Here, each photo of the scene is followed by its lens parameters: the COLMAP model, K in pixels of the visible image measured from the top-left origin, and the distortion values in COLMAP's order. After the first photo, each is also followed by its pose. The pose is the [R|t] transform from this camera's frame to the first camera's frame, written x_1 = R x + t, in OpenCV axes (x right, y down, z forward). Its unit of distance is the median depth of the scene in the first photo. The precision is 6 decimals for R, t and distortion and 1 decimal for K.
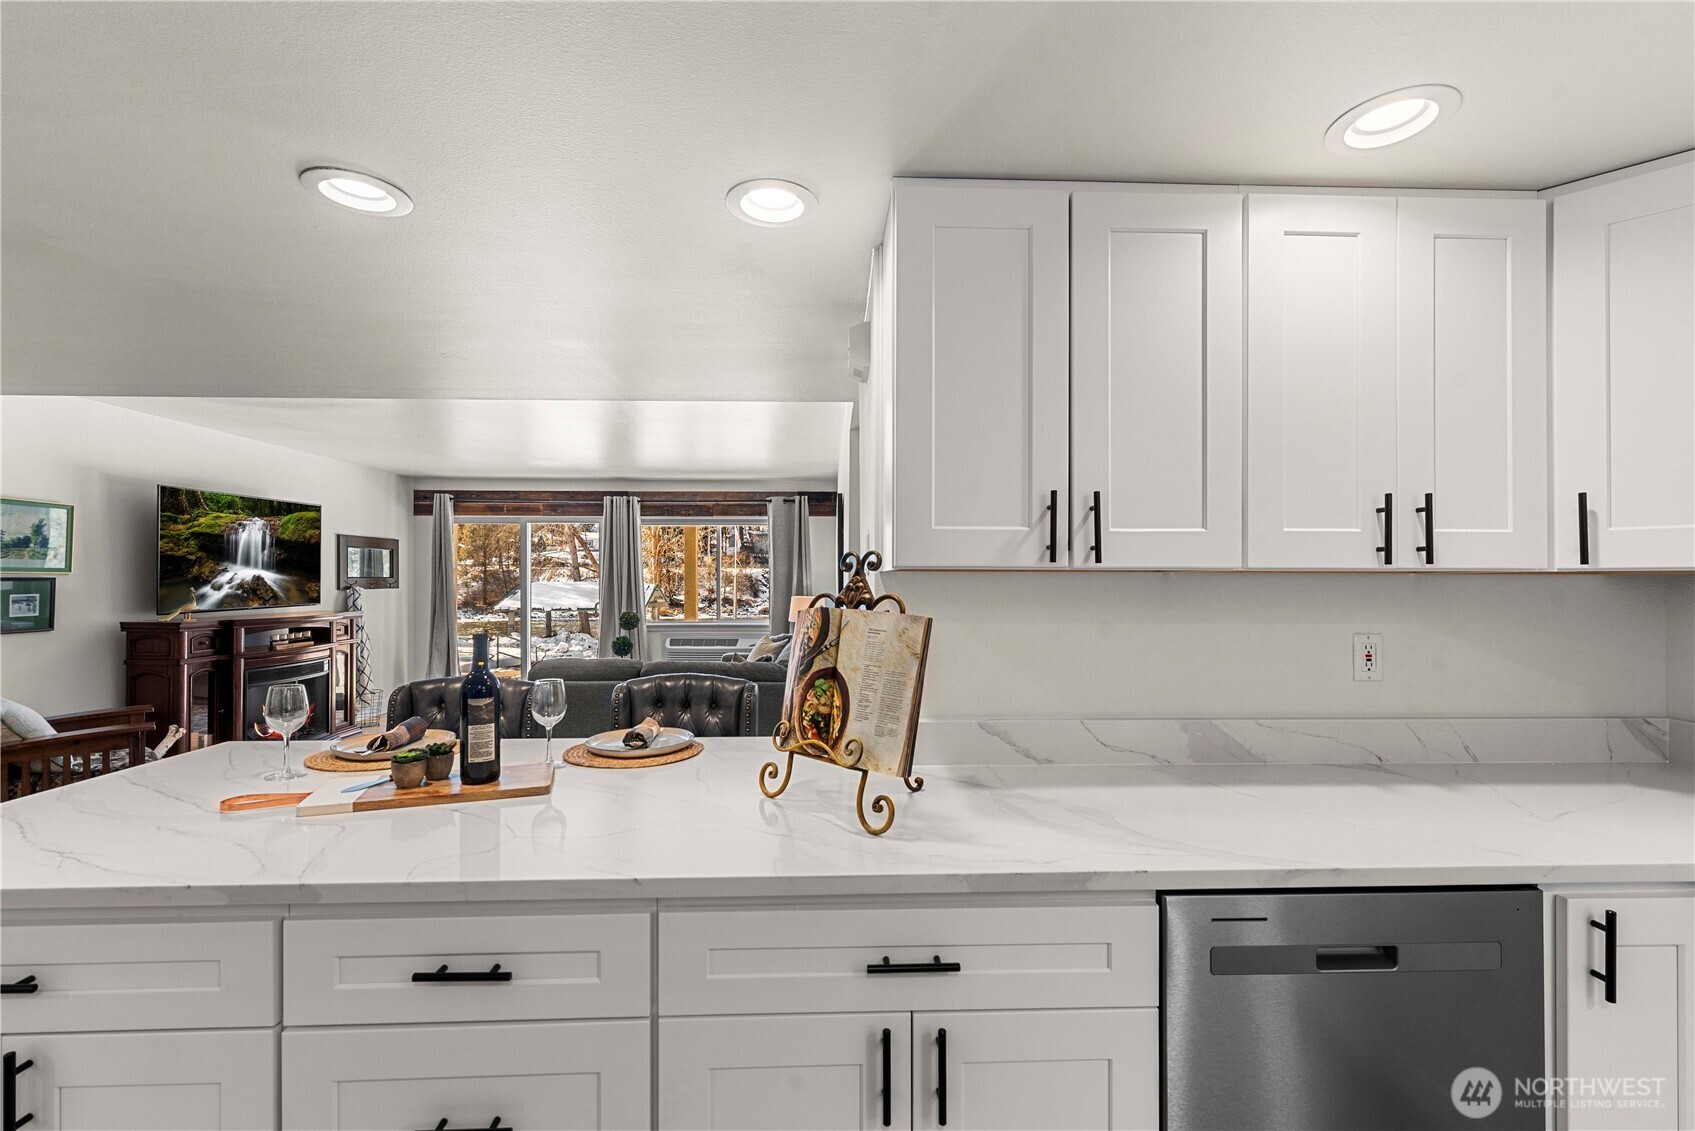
lens RADIAL K [[739.8, 0, 858.9], [0, 739.8, 576.7], [0, 0, 1]] dist [0.002342, 0.000151]
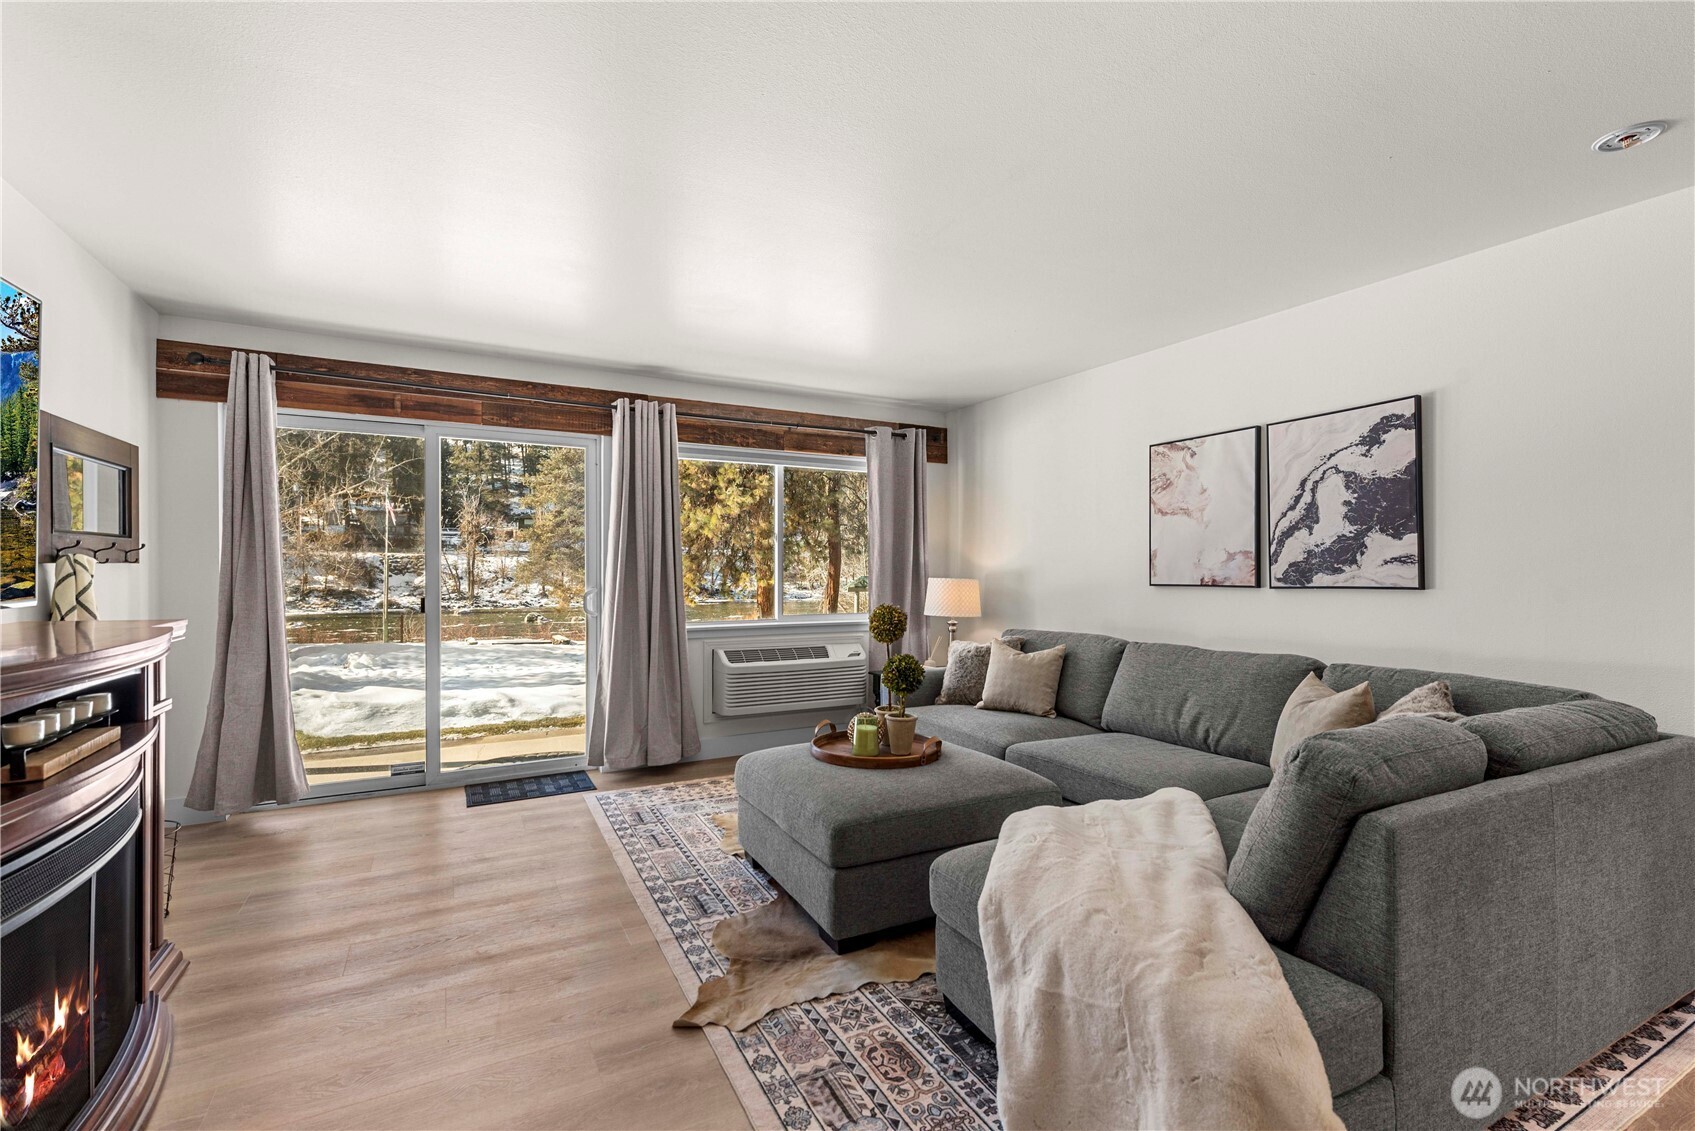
lens RADIAL K [[739.8, 0, 851.2], [0, 739.8, 565.6], [0, 0, 1]] dist [0.002342, 0.000151]
pose [[0.895327, 0.003087, 0.445398, -0.429095], [-0.003674, 0.999993, 0.000455, 0.014667], [-0.445393, -0.002043, 0.895333, 0.423978]]
